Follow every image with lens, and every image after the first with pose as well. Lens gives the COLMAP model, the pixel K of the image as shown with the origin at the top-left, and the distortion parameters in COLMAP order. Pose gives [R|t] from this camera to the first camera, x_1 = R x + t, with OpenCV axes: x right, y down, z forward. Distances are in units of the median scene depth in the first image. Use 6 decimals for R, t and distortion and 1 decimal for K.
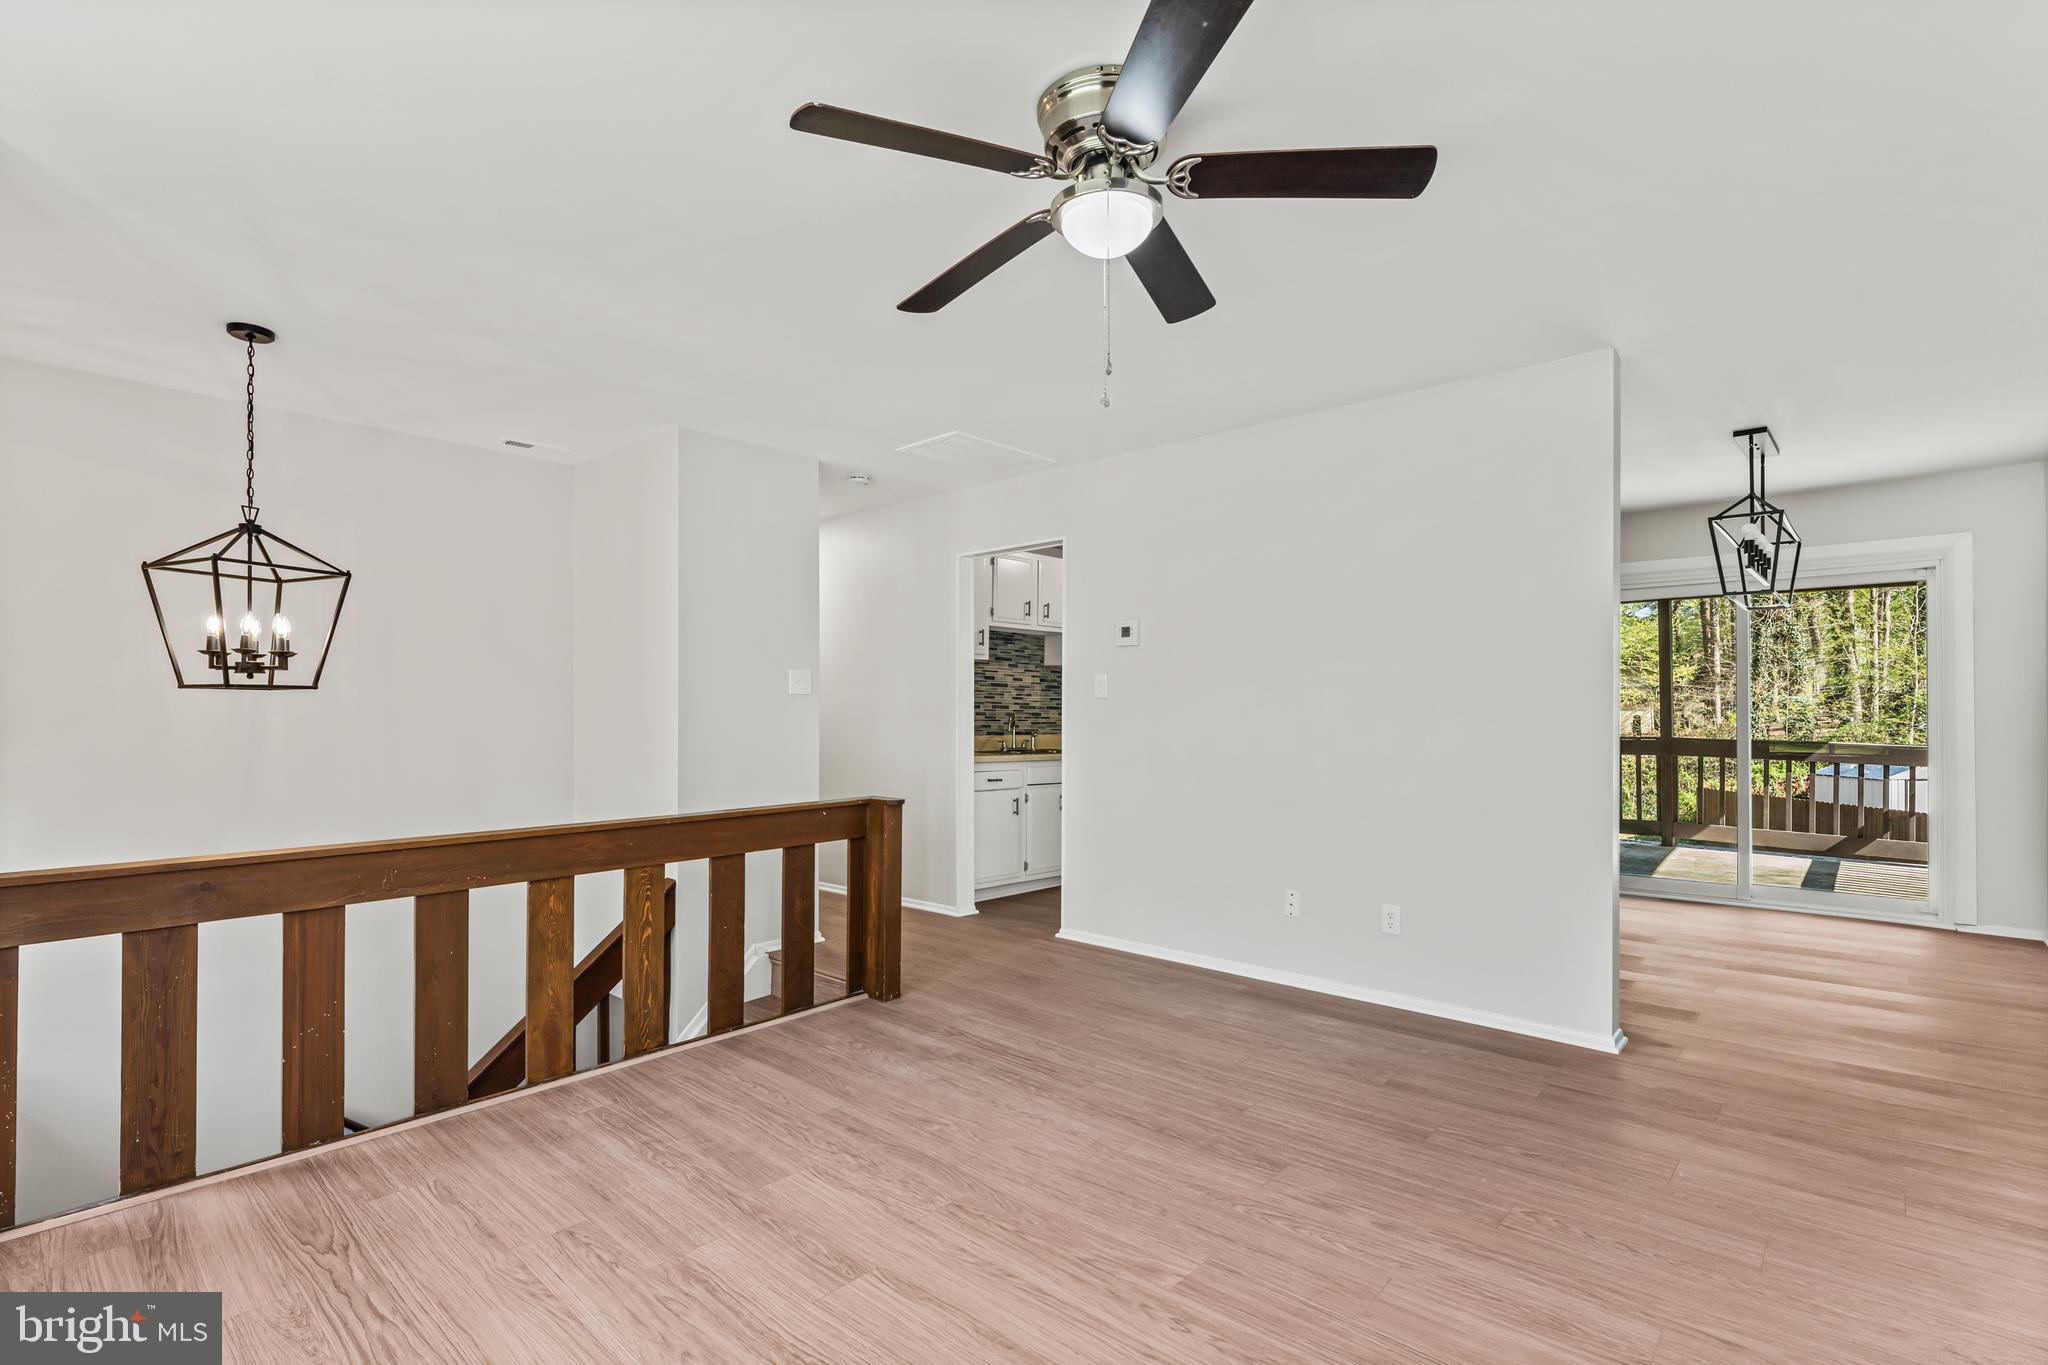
lens RADIAL K [[948.4, 0, 1114.6], [0, 948.4, 714.0], [0, 0, 1]] dist [-0.014790, 0.003575]
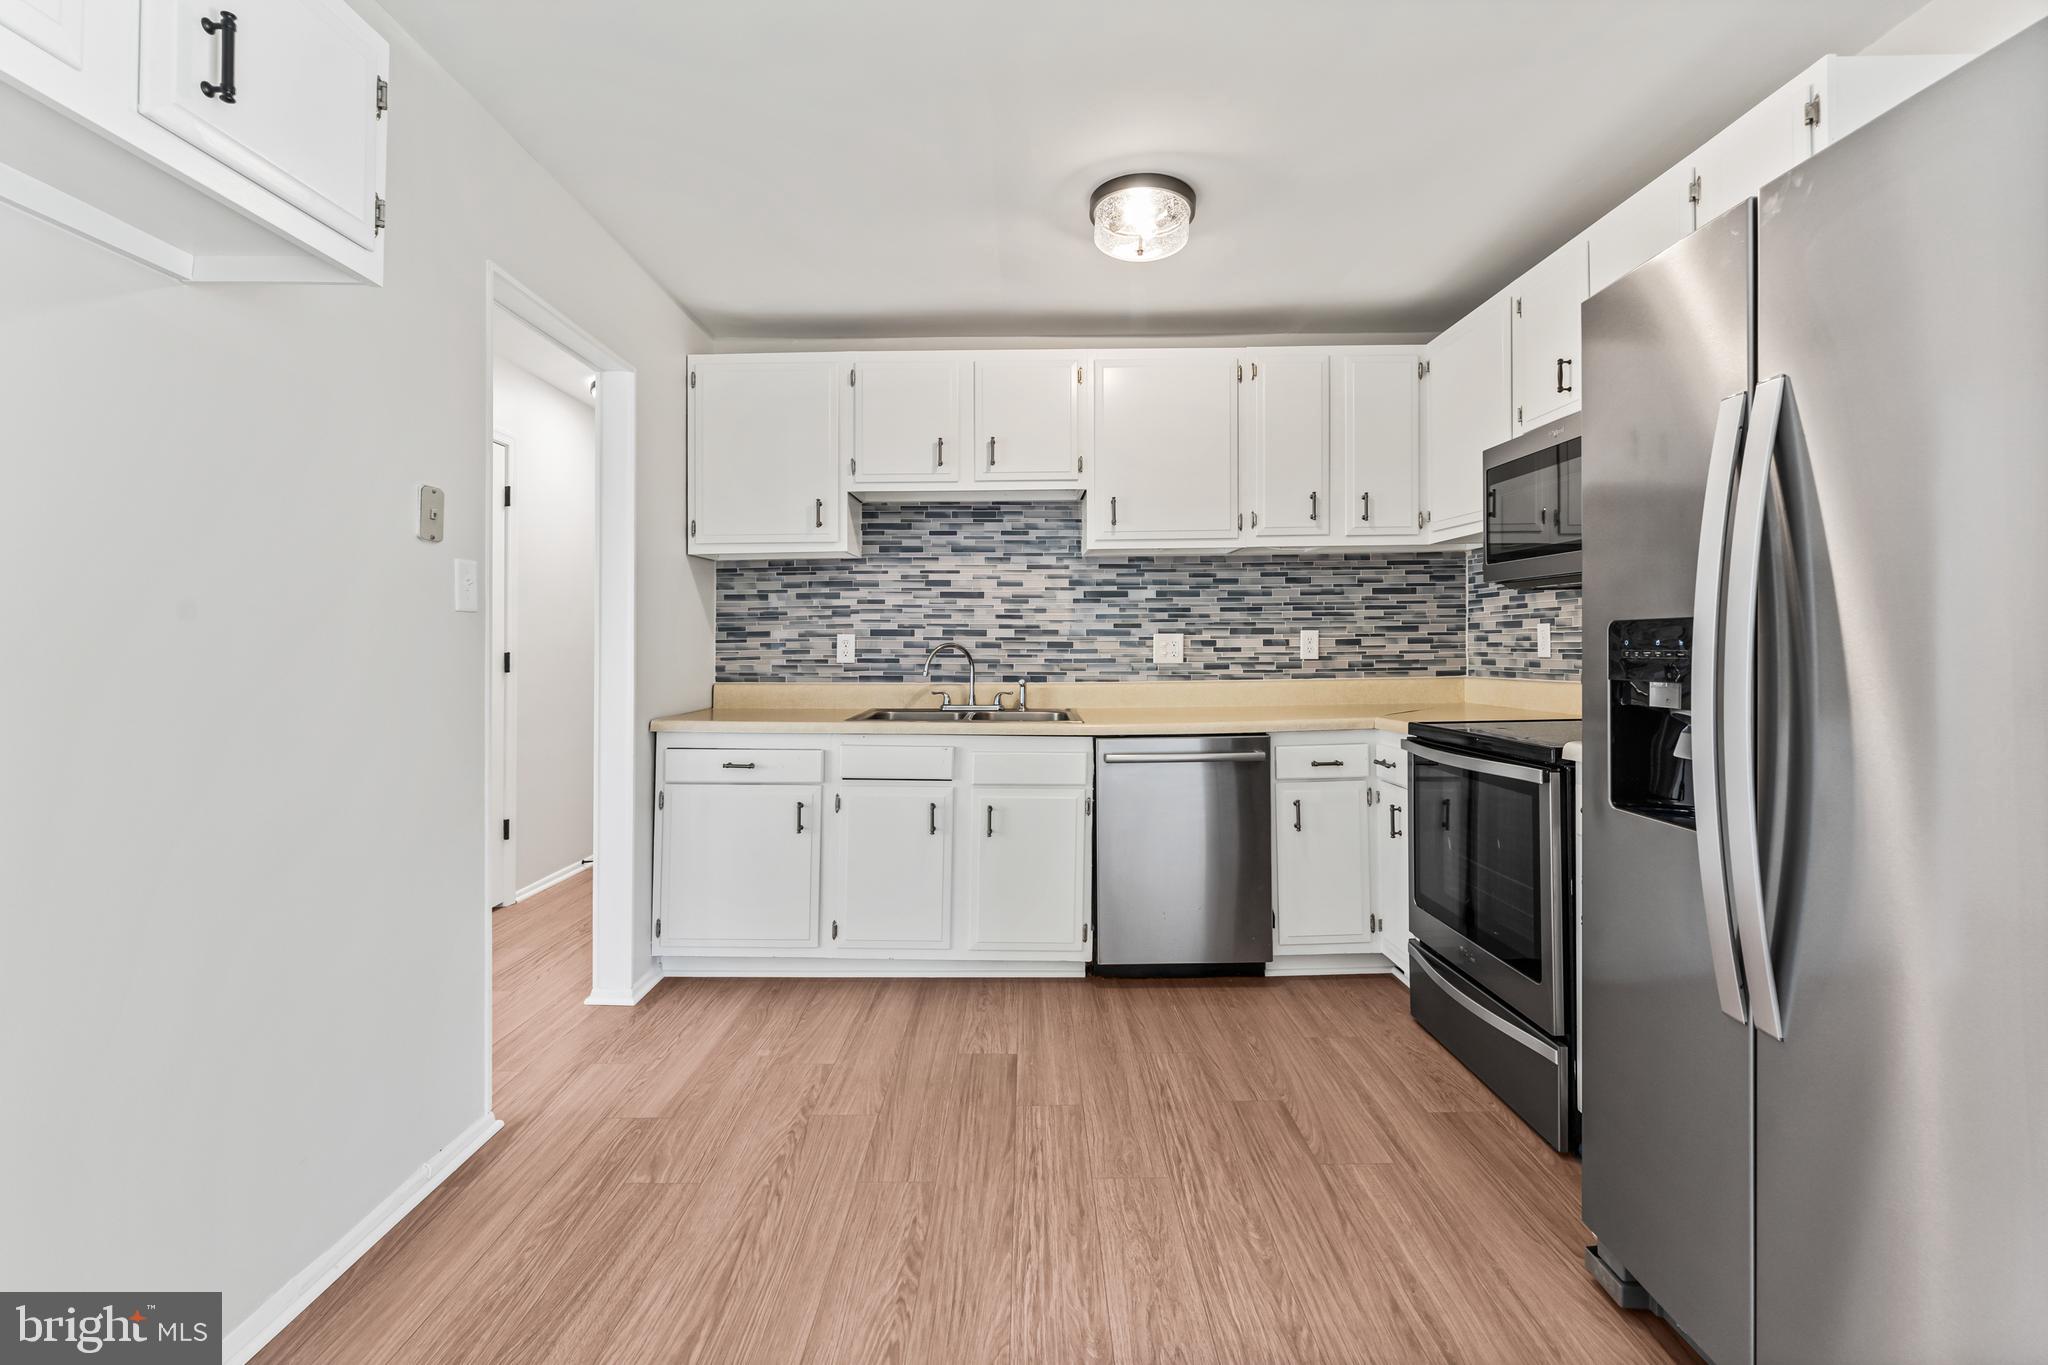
lens RADIAL K [[902.8, 0, 1043.3], [0, 902.8, 637.2], [0, 0, 1]] dist [-0.009445, -0.000294]
pose [[0.607196, -0.011159, -0.794474, 0.329385], [0.007842, 0.999937, -0.008051, 0.000237], [0.794514, -0.001342, 0.607245, 0.666721]]
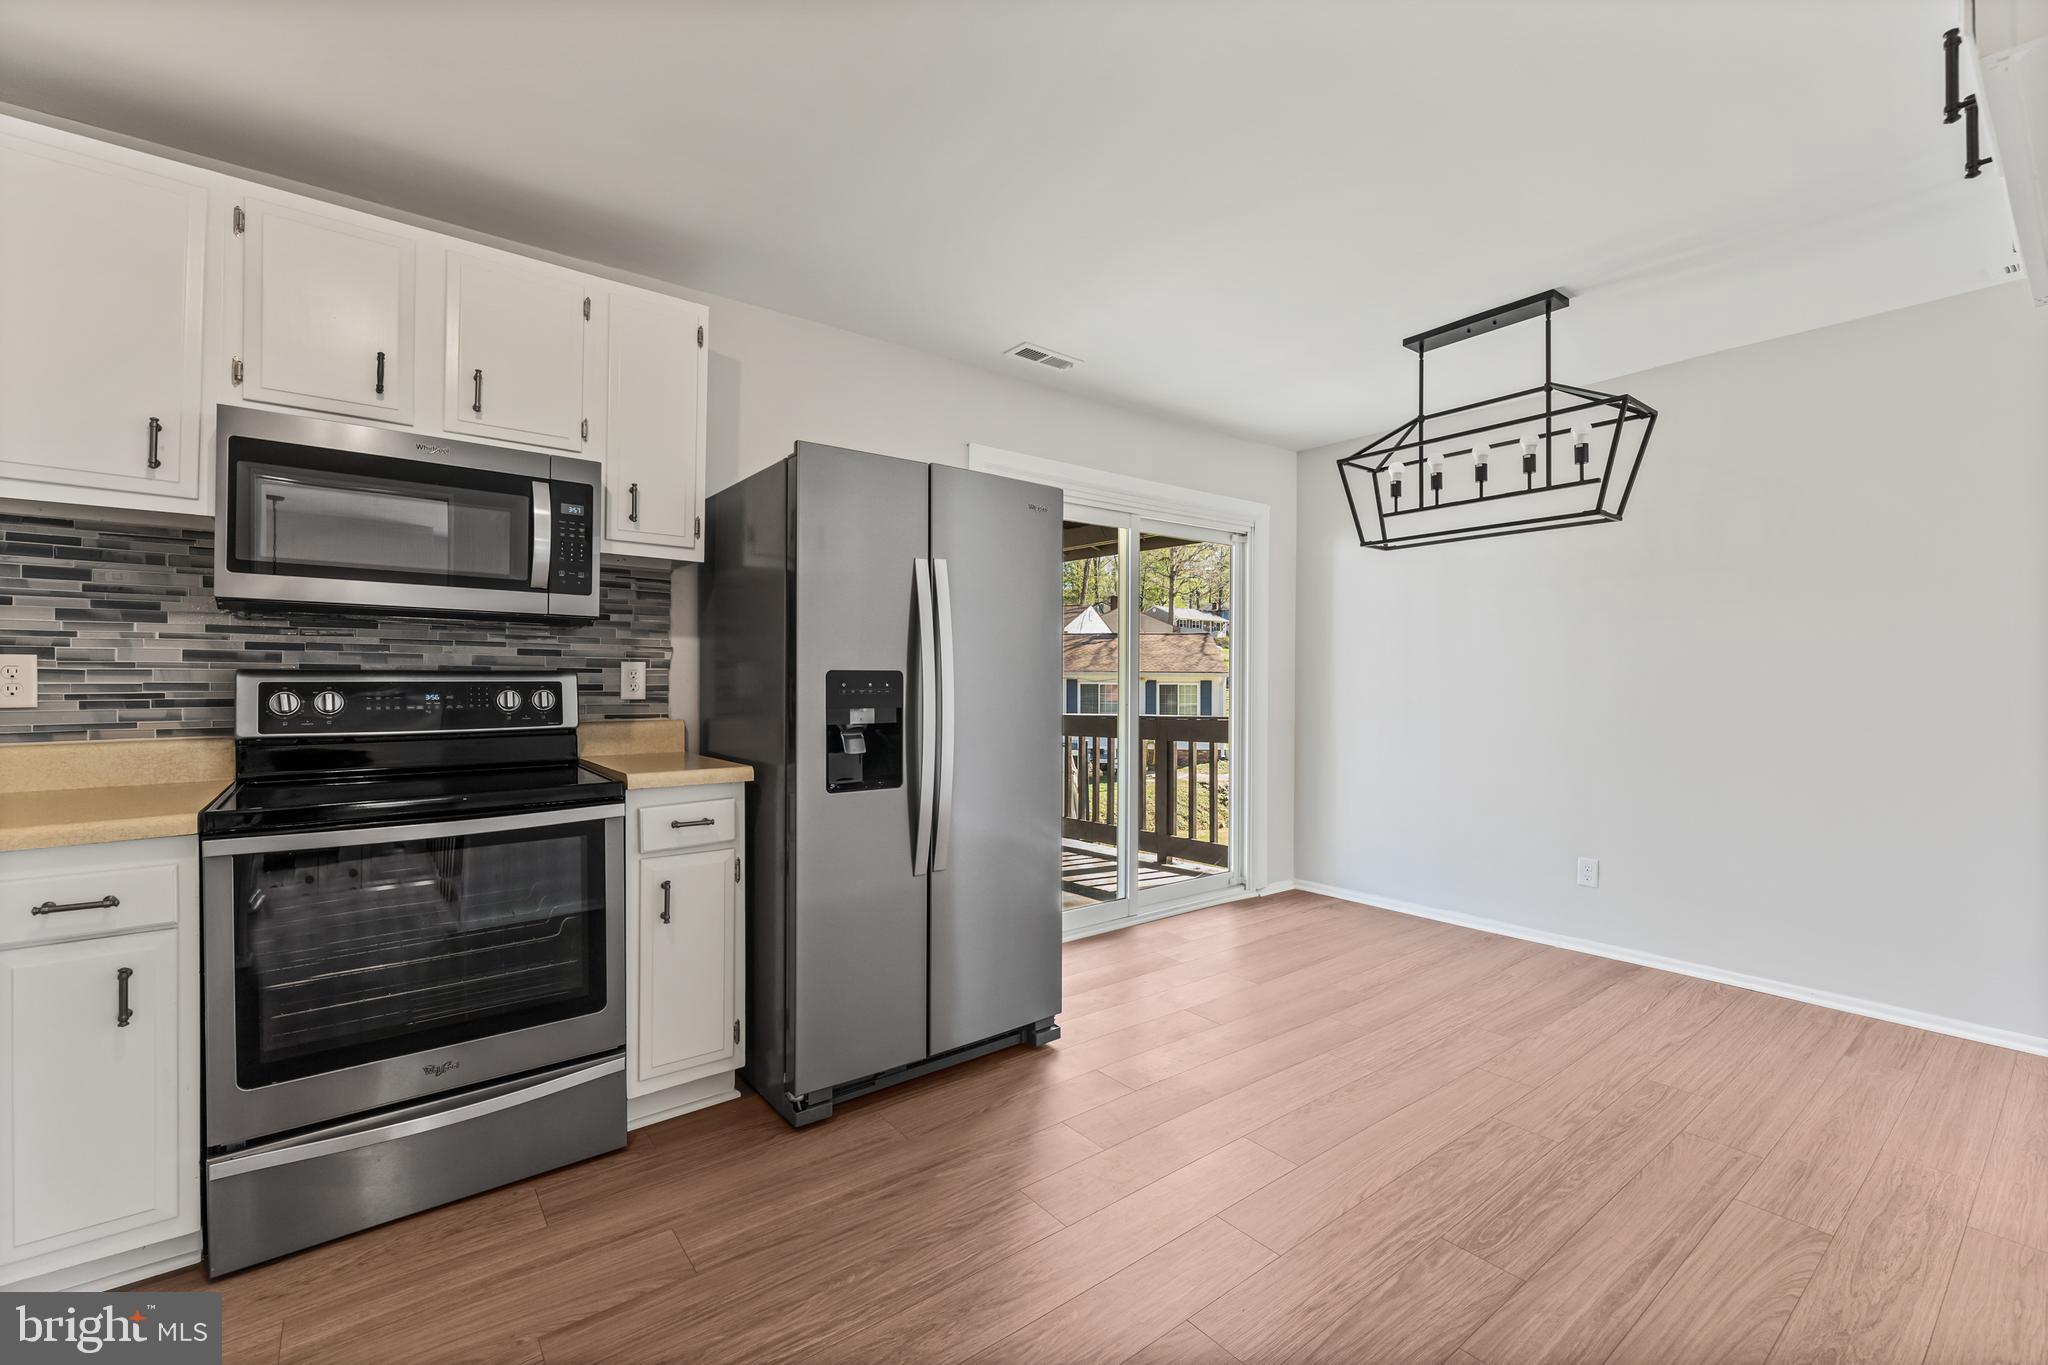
lens RADIAL K [[838.4, 0, 1034.3], [0, 838.4, 684.0], [0, 0, 1]] dist [-0.002989, 0.000001]
pose [[0.265411, -0.005996, 0.964117, -0.053185], [-0.004927, 0.999959, 0.007575, -0.002566], [-0.964123, -0.006761, 0.265370, 0.756946]]
